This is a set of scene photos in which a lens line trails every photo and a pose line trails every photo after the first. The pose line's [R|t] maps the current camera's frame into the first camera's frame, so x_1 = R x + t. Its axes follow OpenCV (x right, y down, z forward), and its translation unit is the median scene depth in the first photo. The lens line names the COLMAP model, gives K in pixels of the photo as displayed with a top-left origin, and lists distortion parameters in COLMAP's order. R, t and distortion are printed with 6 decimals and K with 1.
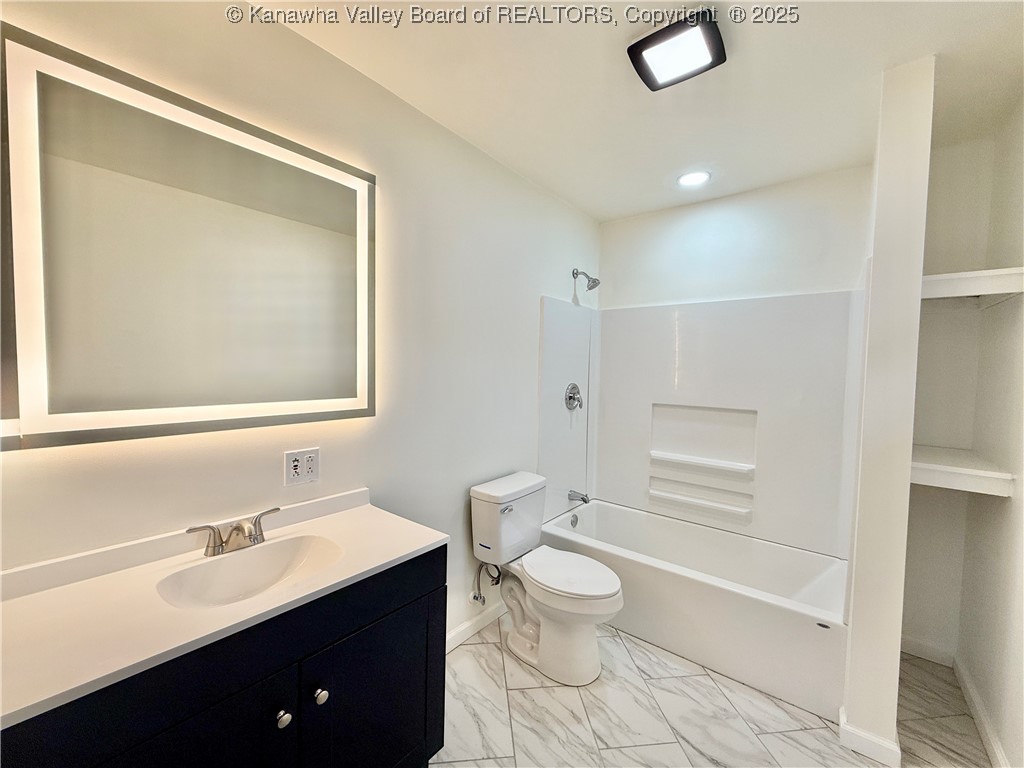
lens RADIAL K [[406.8, 0, 512.1], [0, 406.8, 385.3], [0, 0, 1]] dist [0.000599, 0.000356]
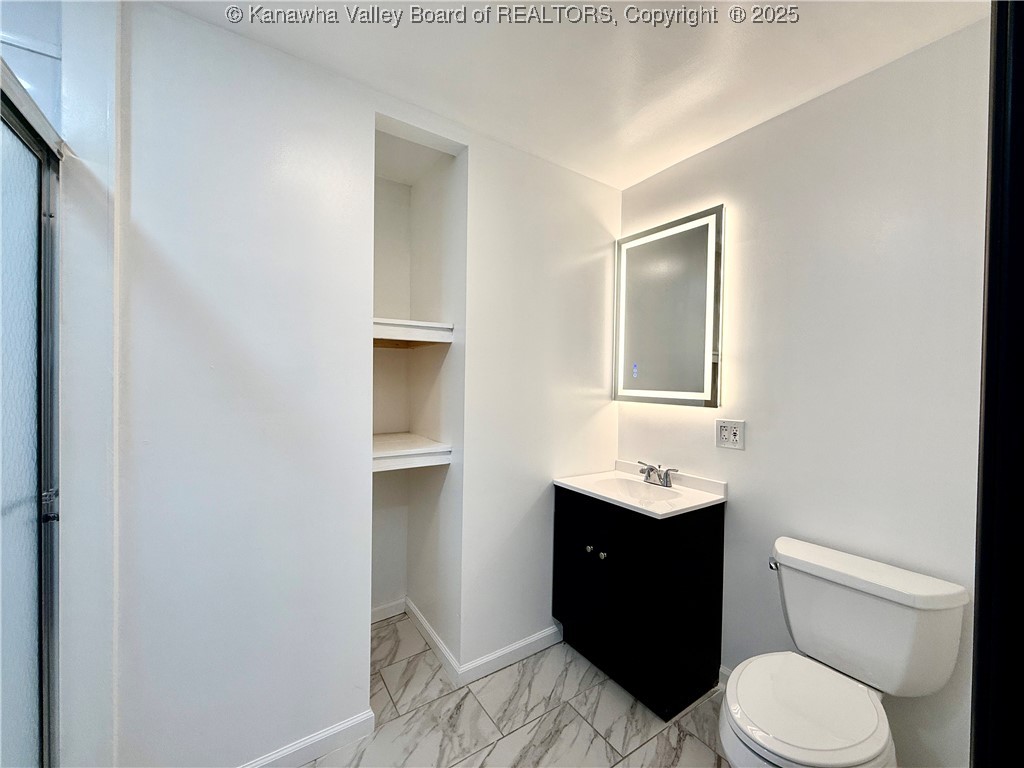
lens RADIAL K [[406.8, 0, 512.1], [0, 406.8, 385.3], [0, 0, 1]] dist [0.000599, 0.000356]
pose [[-0.295401, 0.001236, -0.955372, 0.979513], [-0.072594, 0.997079, 0.023736, 0.025714], [0.952611, 0.076366, -0.294449, 0.807241]]
